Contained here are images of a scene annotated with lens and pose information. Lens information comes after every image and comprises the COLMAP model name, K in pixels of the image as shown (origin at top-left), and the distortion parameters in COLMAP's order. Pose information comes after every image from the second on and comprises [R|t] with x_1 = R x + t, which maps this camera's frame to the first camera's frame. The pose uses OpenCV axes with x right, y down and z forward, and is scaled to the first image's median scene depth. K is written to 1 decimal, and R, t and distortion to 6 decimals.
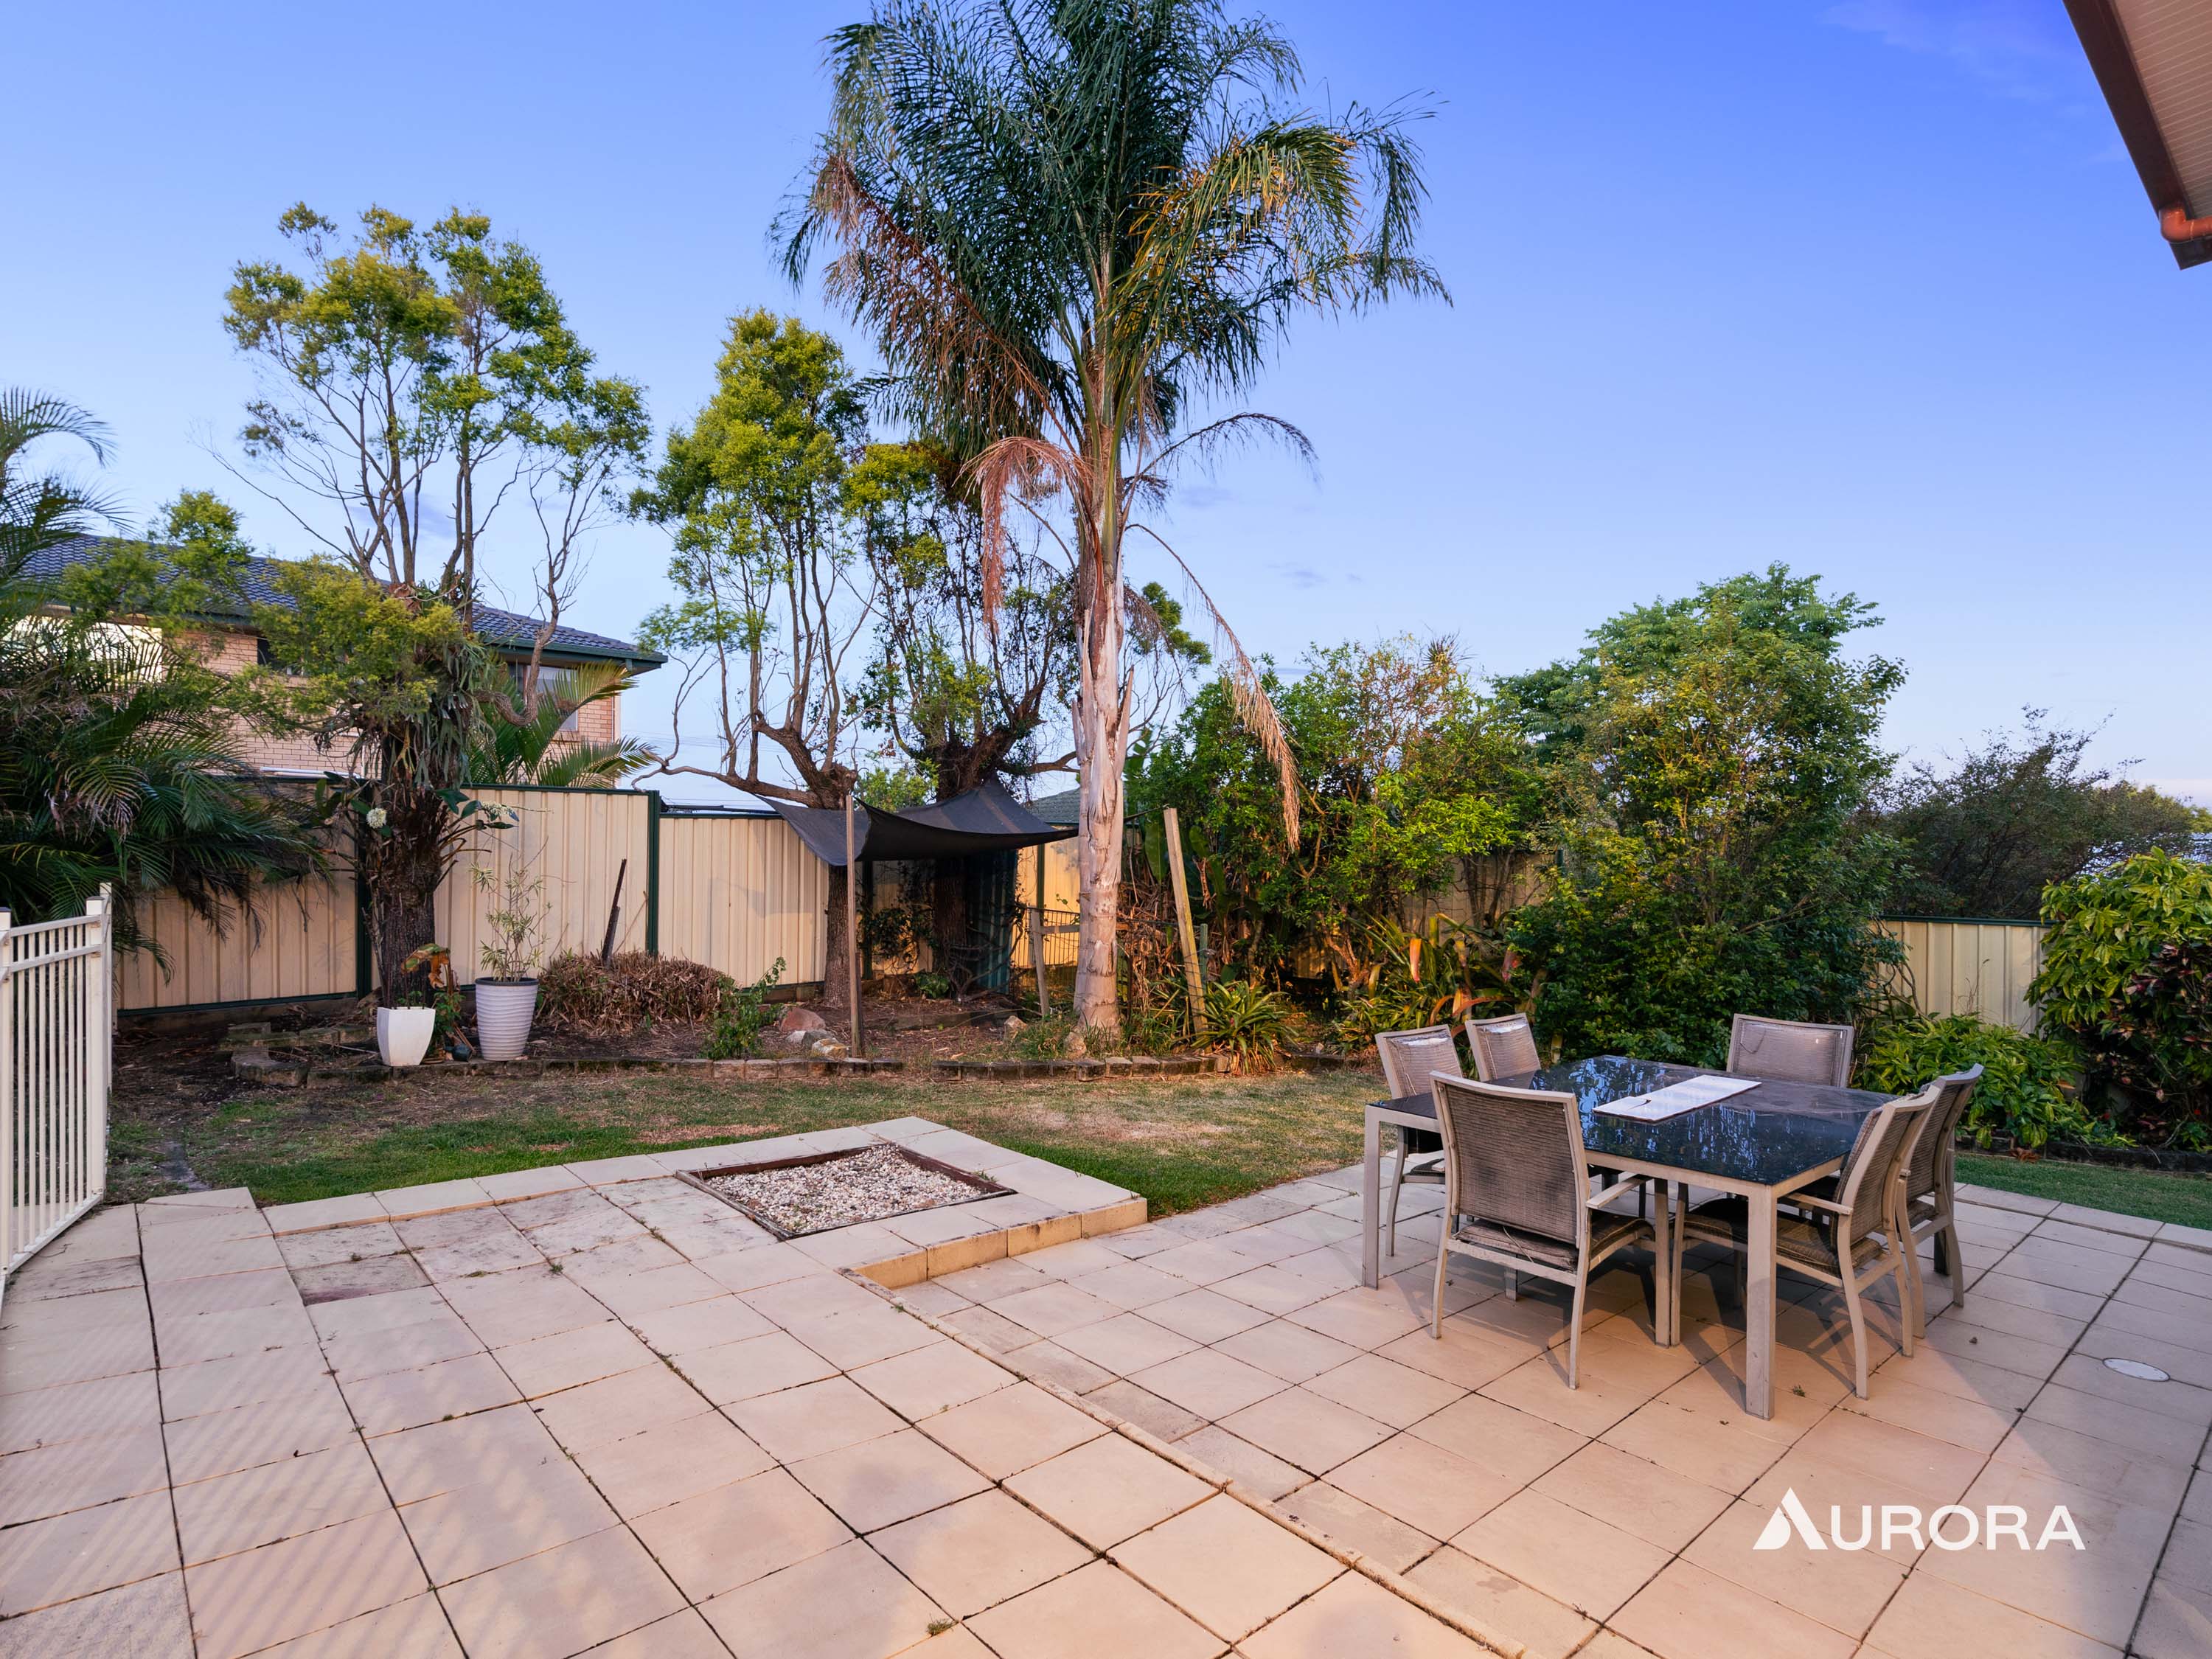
lens RADIAL K [[1146.0, 0, 1106.0], [0, 1146.0, 829.5], [0, 0, 1]] dist [0.006309, 0.001164]
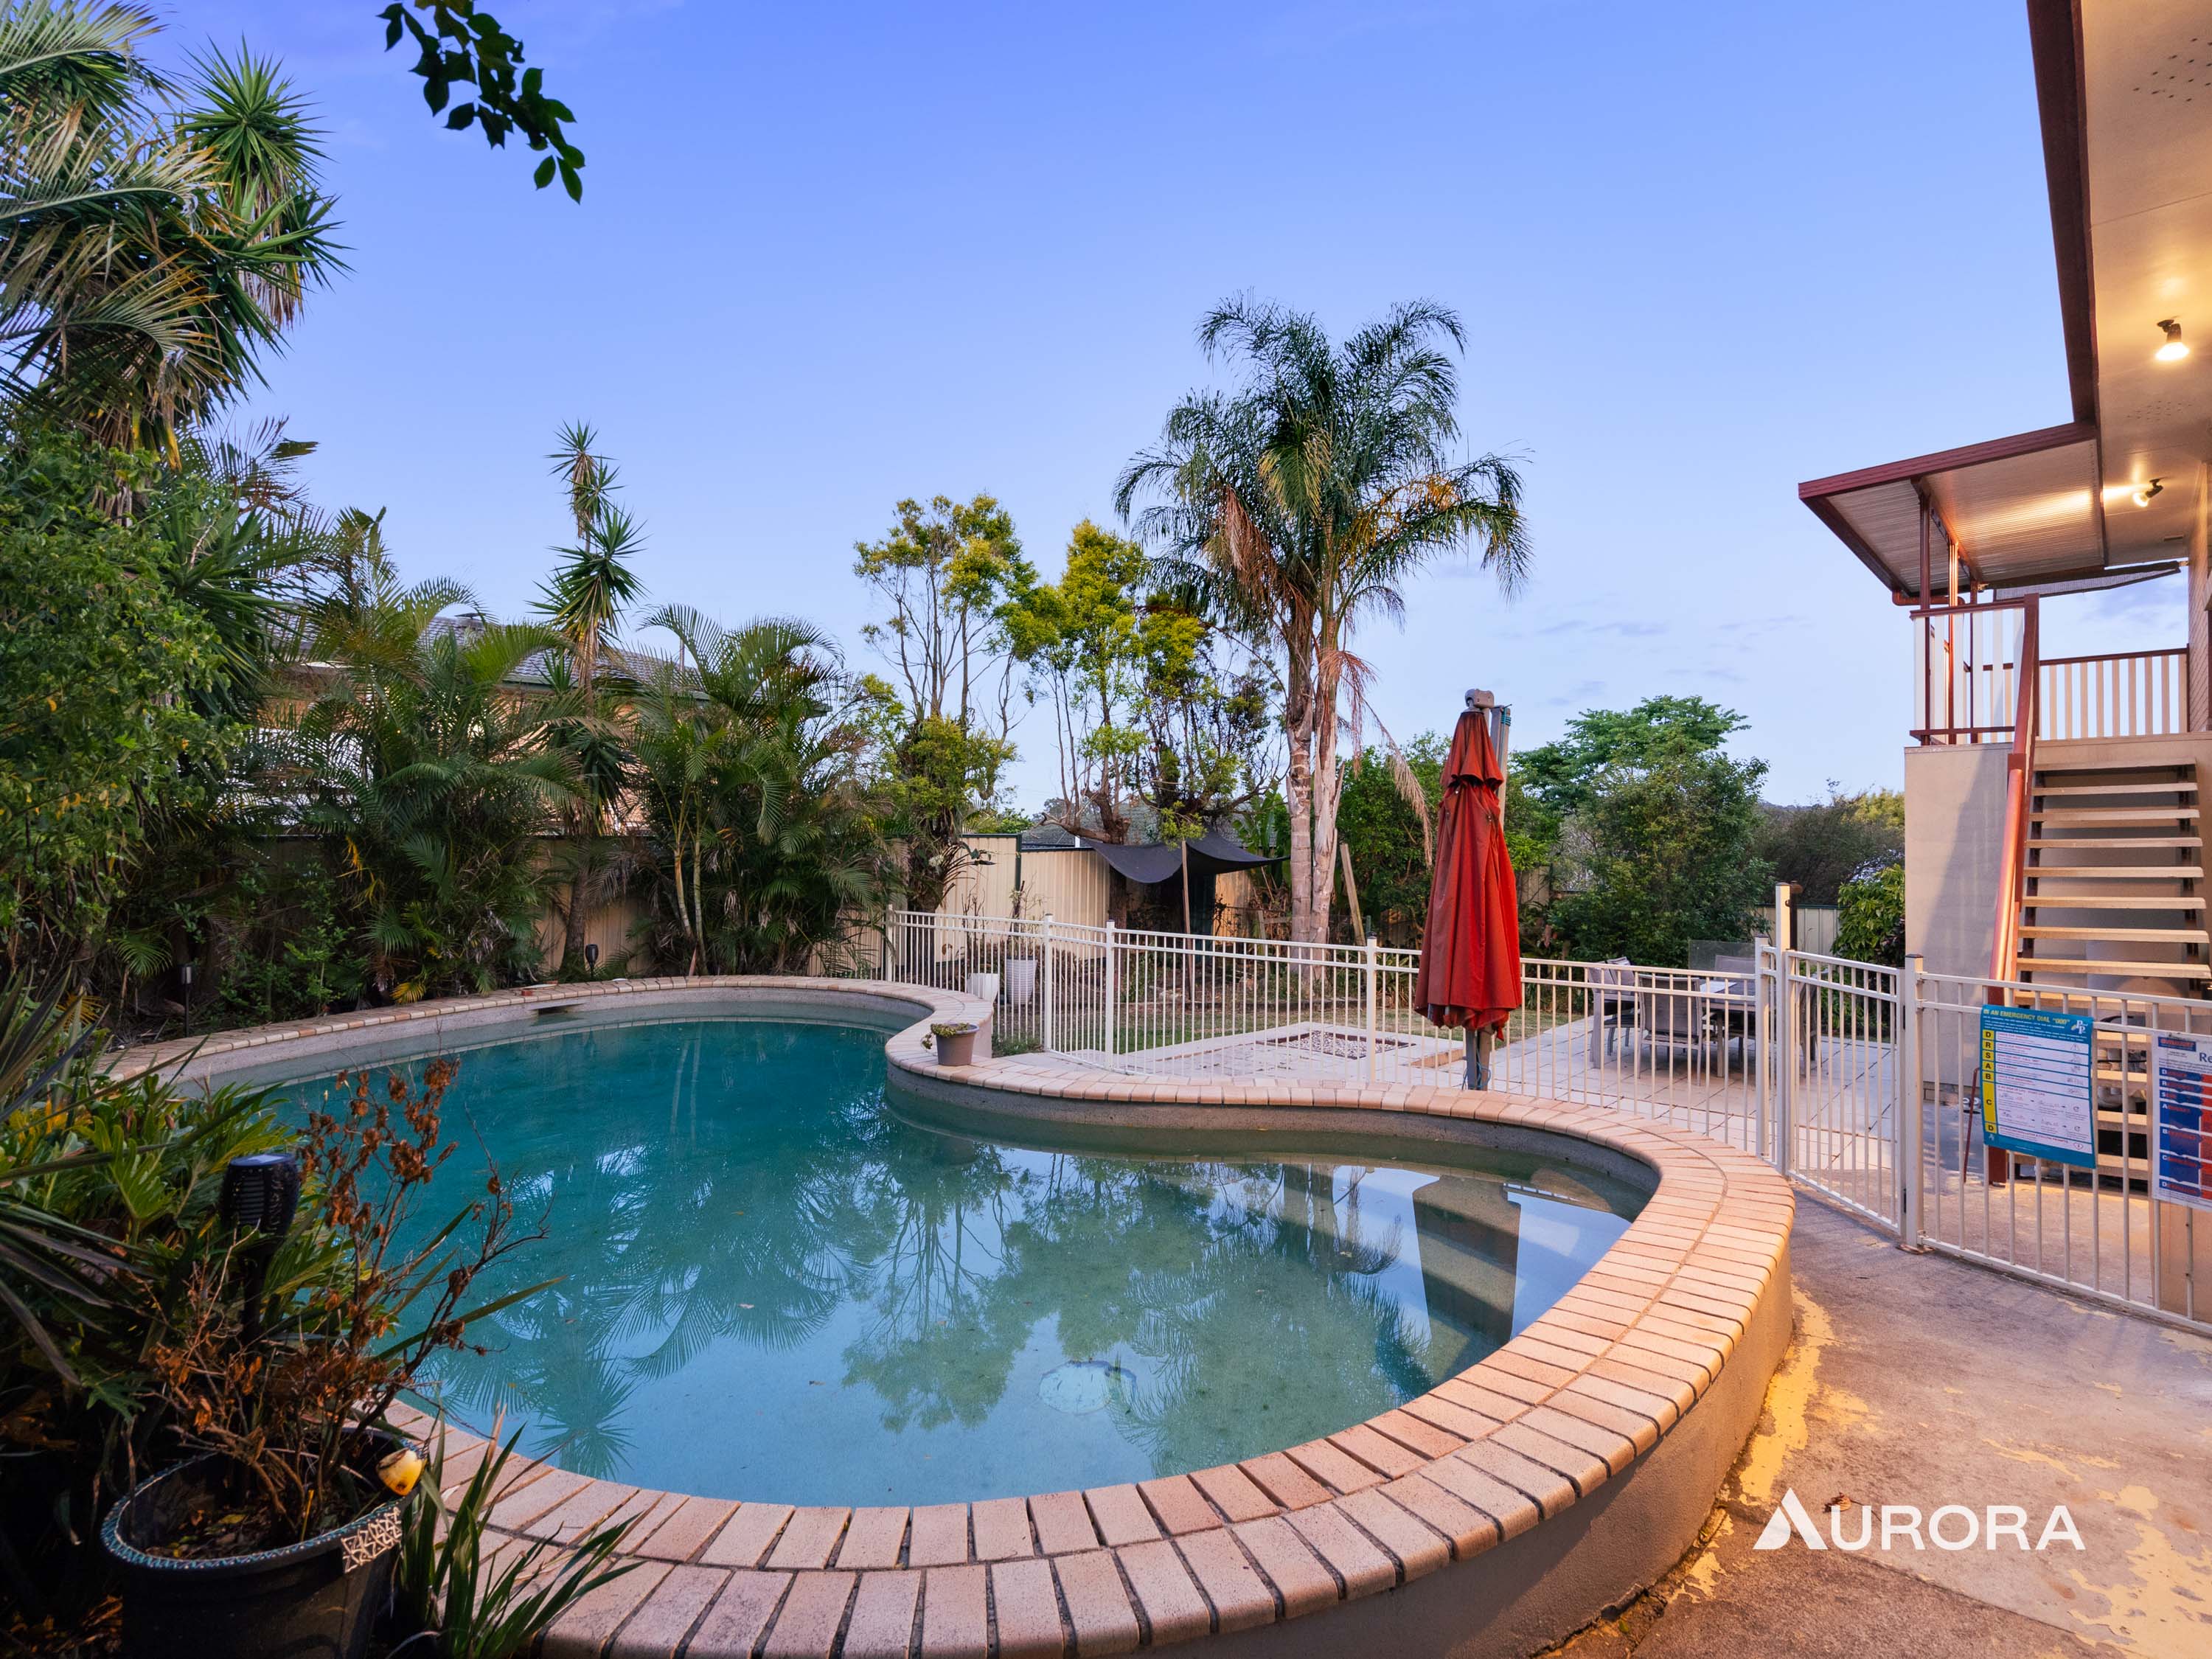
lens RADIAL K [[1148.5, 0, 1108.7], [0, 1148.5, 809.5], [0, 0, 1]] dist [-0.000560, -0.000072]
pose [[0.991317, -0.003902, 0.131437, -0.515129], [0.004193, 0.999989, -0.001943, -0.068141], [-0.131428, 0.002478, 0.991323, -0.583720]]
